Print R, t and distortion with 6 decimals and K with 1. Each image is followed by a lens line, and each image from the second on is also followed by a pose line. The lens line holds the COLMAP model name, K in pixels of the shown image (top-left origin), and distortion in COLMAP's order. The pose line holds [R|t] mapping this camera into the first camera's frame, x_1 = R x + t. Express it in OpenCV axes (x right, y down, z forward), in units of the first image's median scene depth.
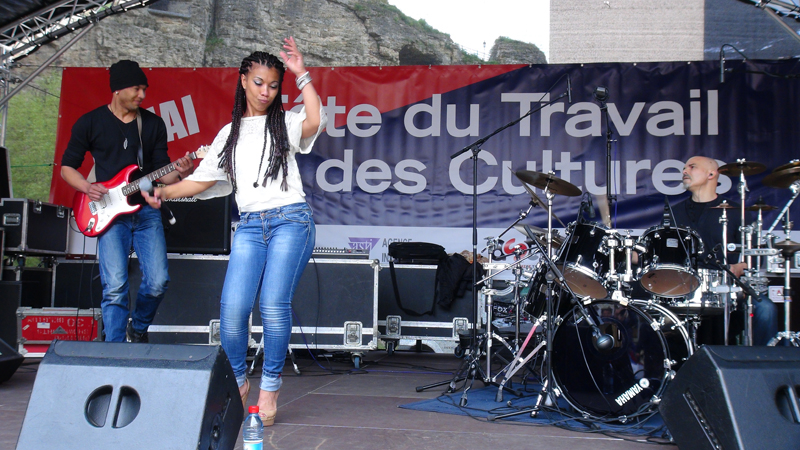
lens RADIAL K [[808.4, 0, 392.6], [0, 808.4, 221.8], [0, 0, 1]] dist [-0.017910, 0.000000]
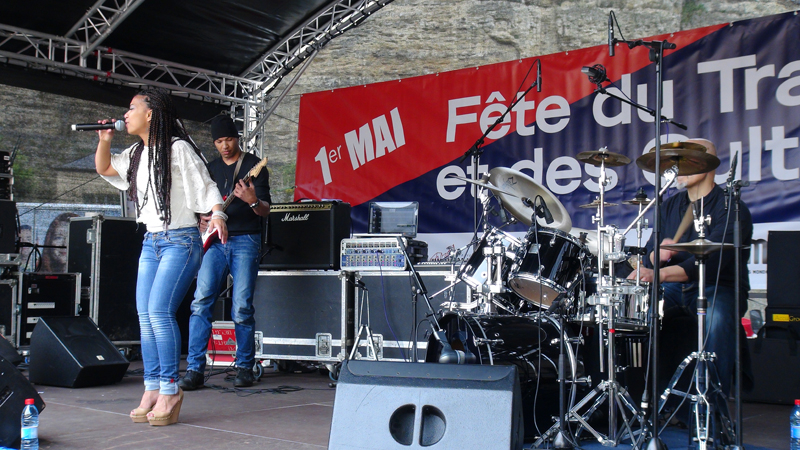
lens RADIAL K [[942.0, 0, 398.9], [0, 942.0, 222.9], [0, 0, 1]] dist [-0.005233, 0.000000]
pose [[0.846327, -0.053272, -0.529993, 0.368195], [0.052082, 0.998495, -0.017195, 0.004434], [0.530111, -0.013051, 0.847828, 0.019441]]
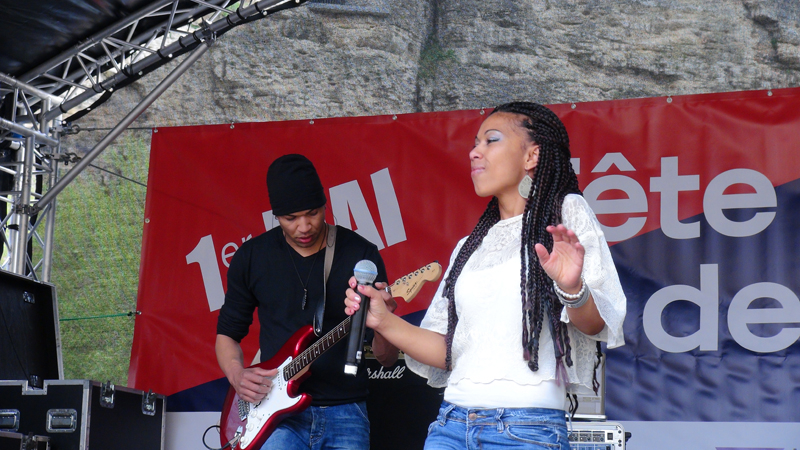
lens RADIAL K [[1690.9, 0, 372.6], [0, 1690.9, 225.4], [0, 0, 1]] dist [-0.013225, 0.000000]
pose [[0.966531, -0.043903, -0.252766, 0.007325], [0.014886, 0.993186, -0.115585, 0.001270], [0.256118, 0.107953, 0.960599, -0.020491]]
